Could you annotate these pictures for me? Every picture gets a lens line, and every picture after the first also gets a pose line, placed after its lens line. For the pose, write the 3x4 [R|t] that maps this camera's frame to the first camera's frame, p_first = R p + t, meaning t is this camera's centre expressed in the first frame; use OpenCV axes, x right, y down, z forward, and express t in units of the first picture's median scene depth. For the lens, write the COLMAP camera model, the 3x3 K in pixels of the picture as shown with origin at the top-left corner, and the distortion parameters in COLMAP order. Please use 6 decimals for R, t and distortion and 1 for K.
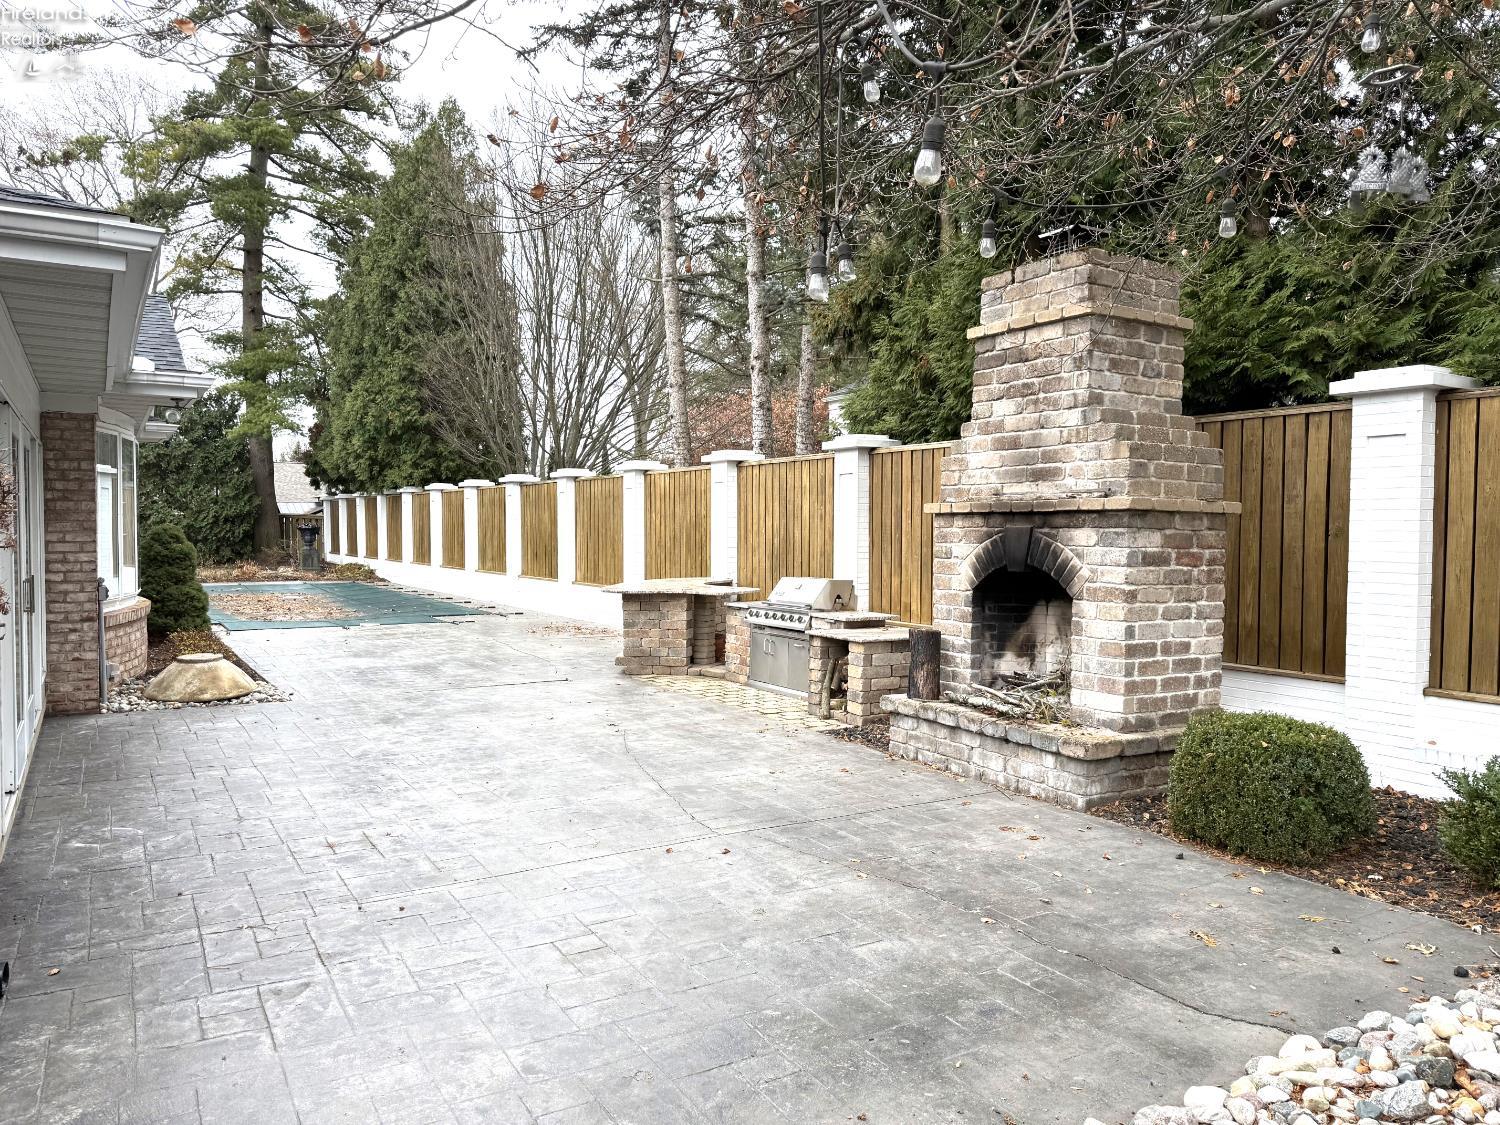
lens RADIAL K [[1050.4, 0, 744.8], [0, 1050.4, 568.6], [0, 0, 1]] dist [0.057073, -0.057533]
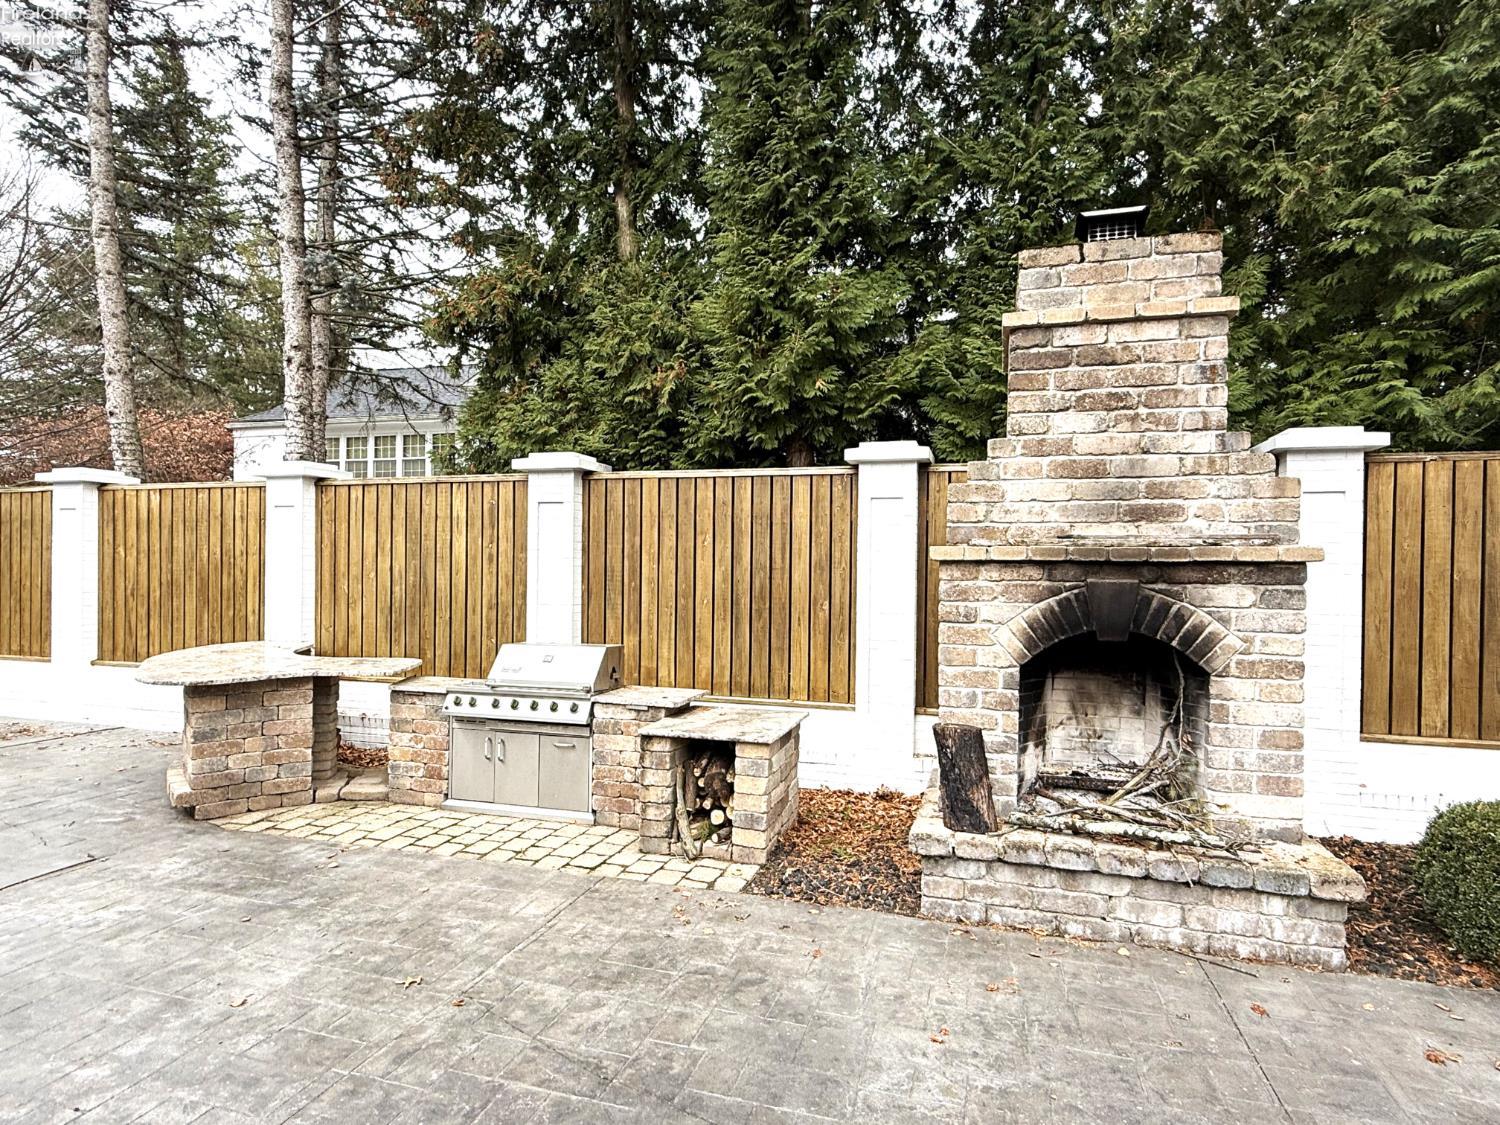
lens RADIAL K [[826.9, 0, 736.5], [0, 826.9, 563.8], [0, 0, 1]] dist [-0.008570, 0.001821]
pose [[0.740191, 0.002476, 0.672392, -0.331479], [0.020987, 0.999421, -0.026783, -0.041754], [-0.672069, 0.033936, 0.739711, 0.737363]]
